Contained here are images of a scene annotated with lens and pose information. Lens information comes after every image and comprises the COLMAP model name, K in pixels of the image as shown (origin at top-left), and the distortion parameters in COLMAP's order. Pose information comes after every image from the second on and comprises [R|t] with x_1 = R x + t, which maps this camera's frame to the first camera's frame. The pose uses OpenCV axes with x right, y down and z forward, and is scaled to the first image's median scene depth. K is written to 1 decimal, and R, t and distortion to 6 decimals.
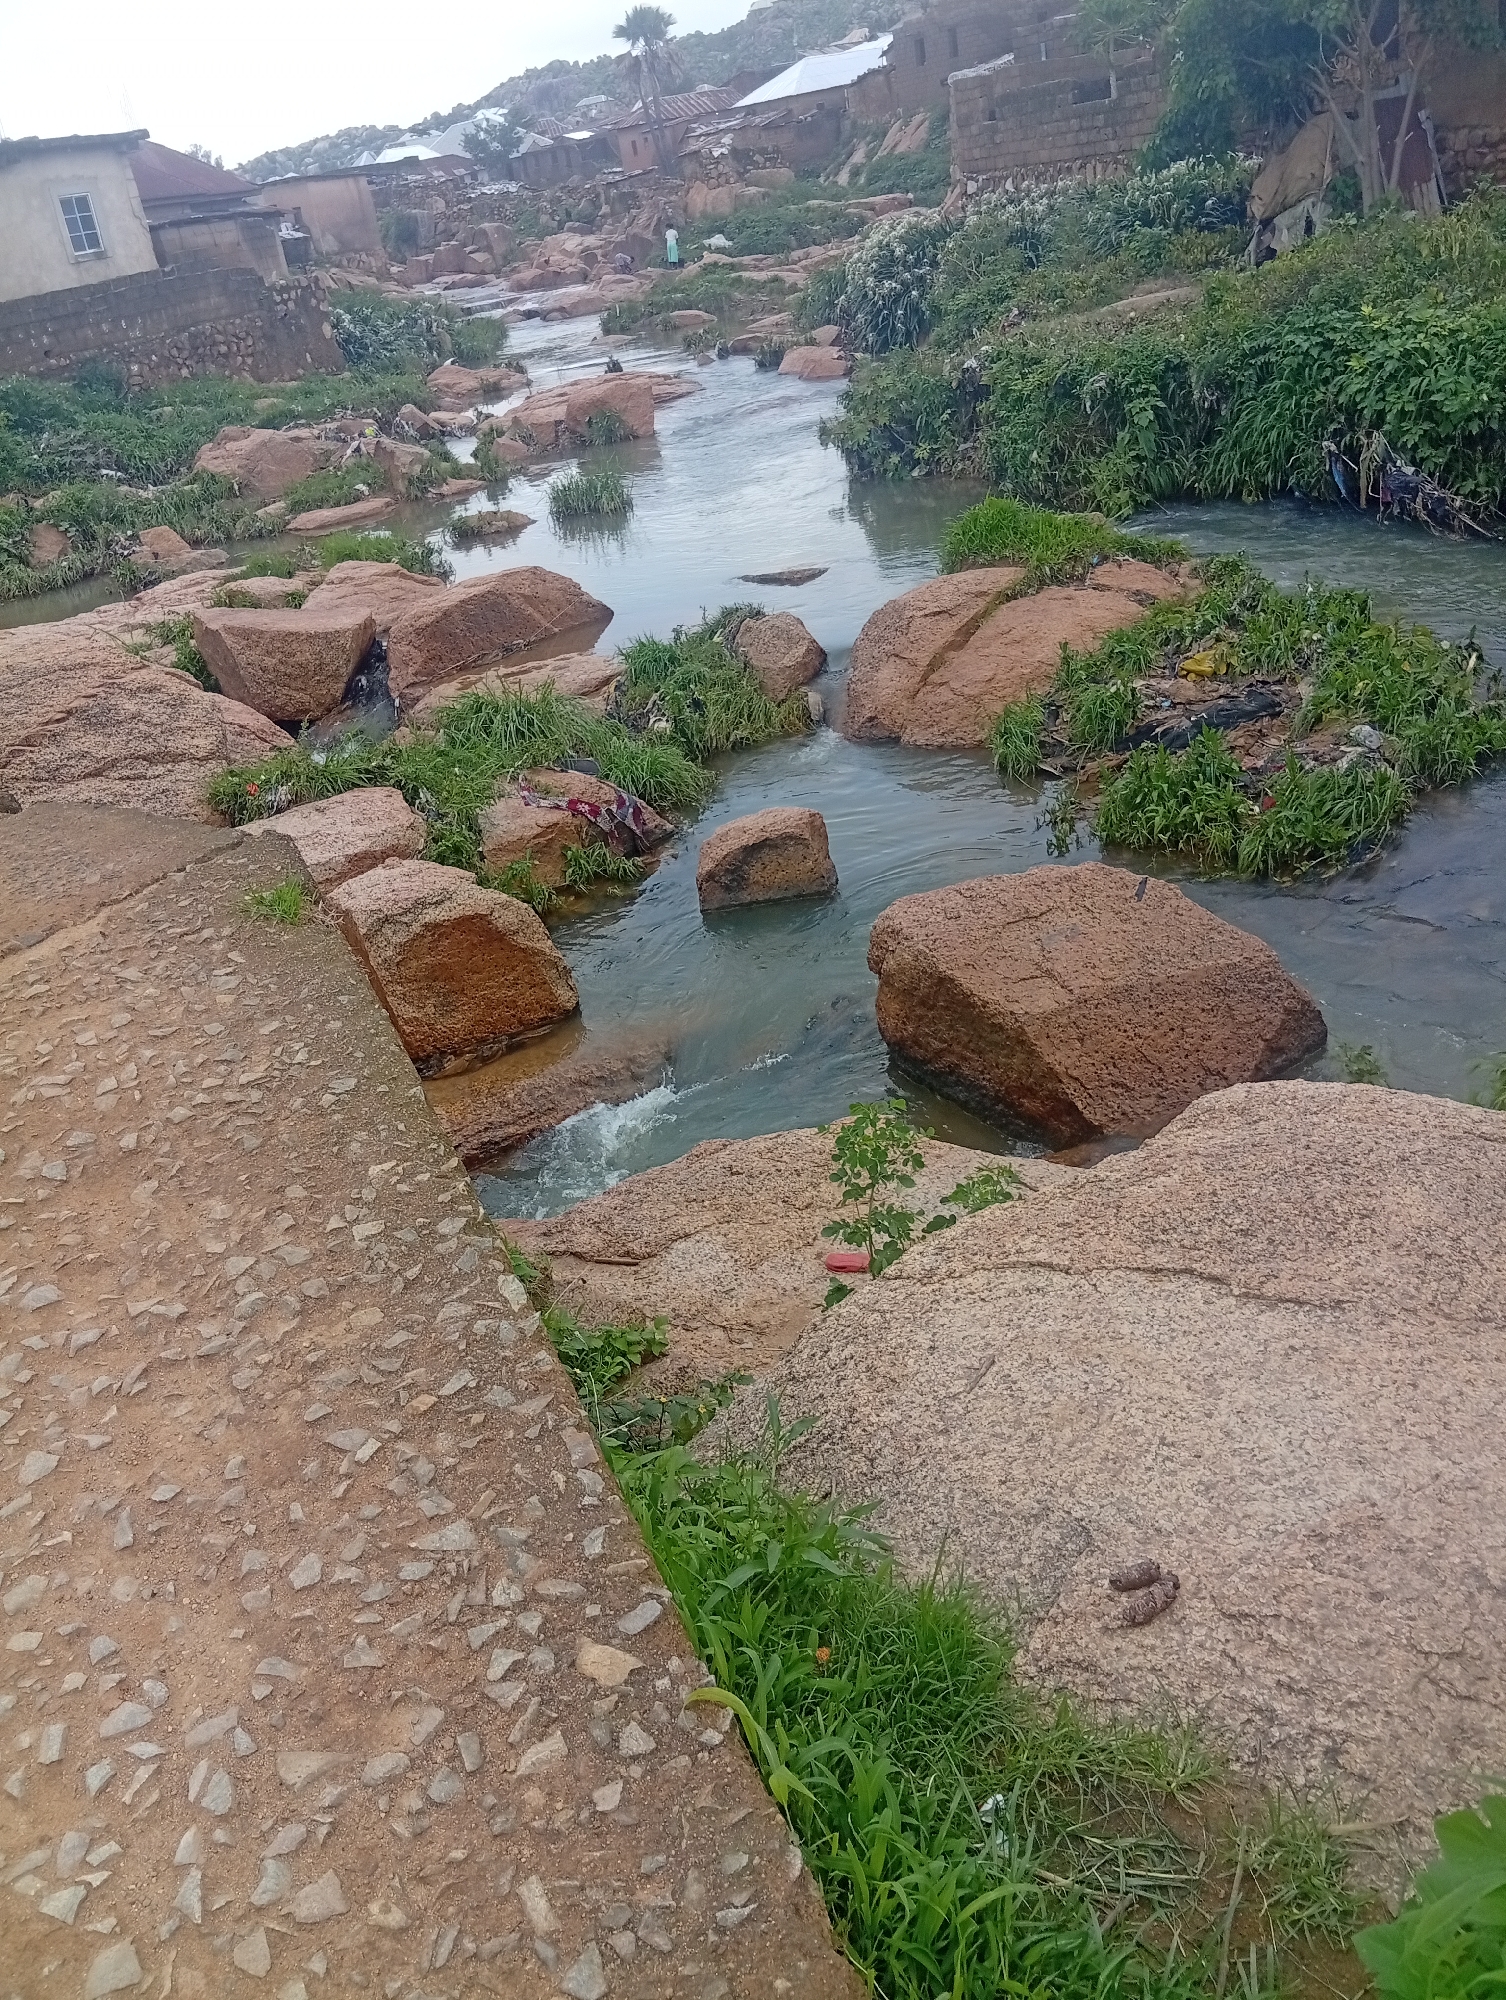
lens RADIAL K [[1575.6, 0, 726.0], [0, 1575.6, 1036.0], [0, 0, 1]] dist [0.034175, -0.098650]
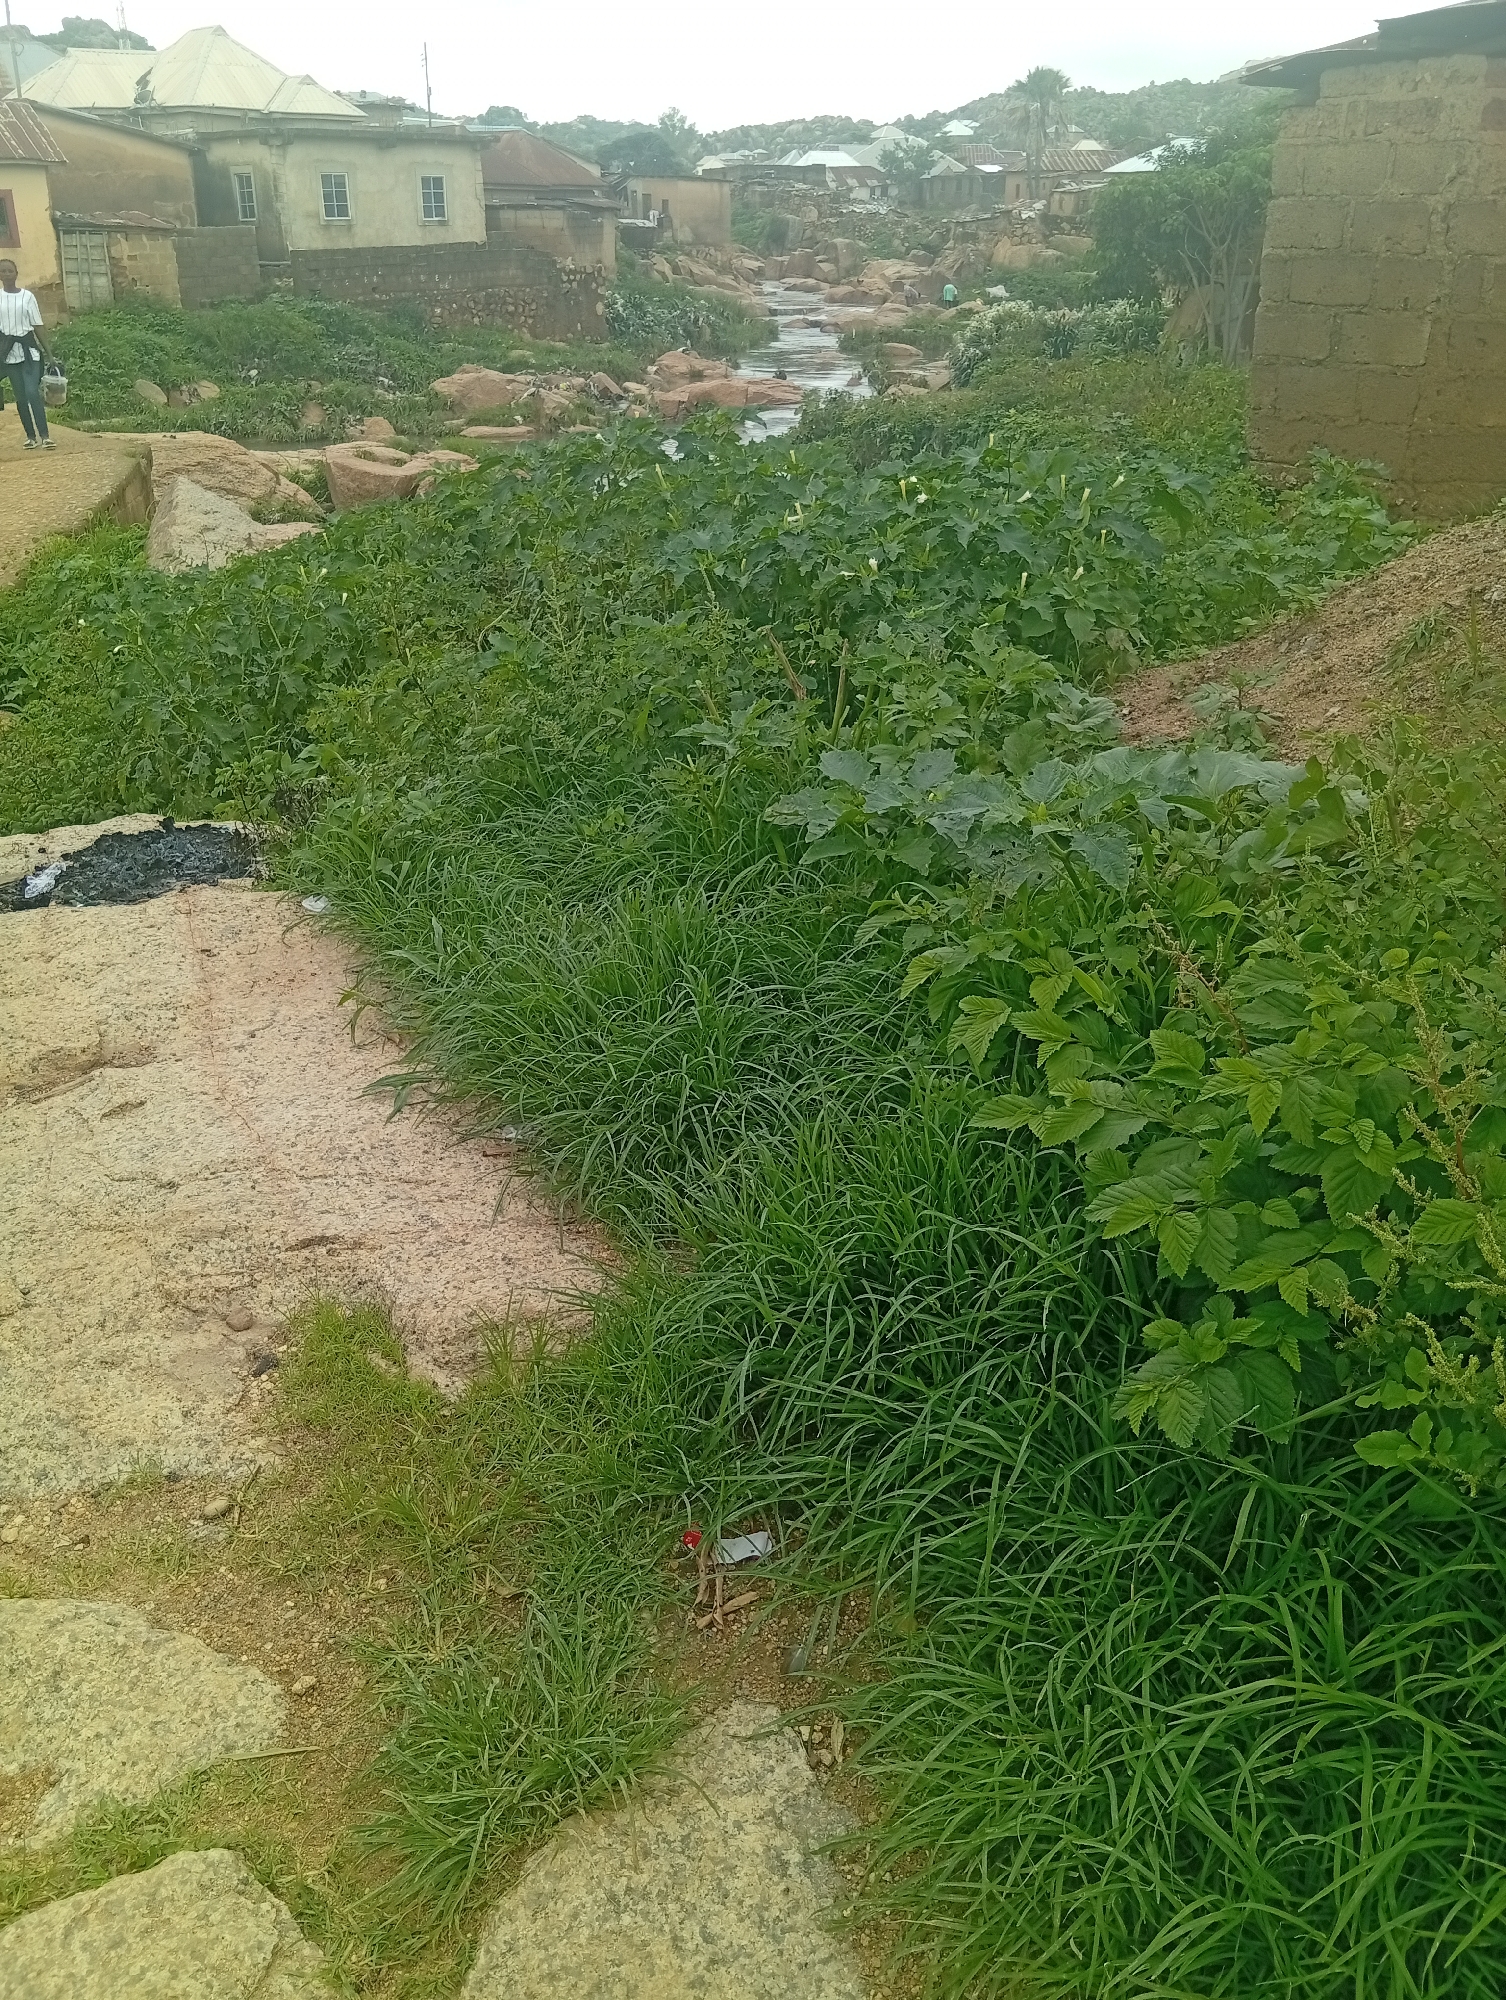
lens RADIAL K [[1629.7, 0, 753.0], [0, 1629.7, 1000.0], [0, 0, 1]] dist [0.041351, -0.119049]
pose [[0.958456, 0.238271, -0.156809, 0.232112], [-0.243657, 0.969733, -0.015786, 0.099872], [0.148301, 0.053338, 0.987503, -0.296025]]
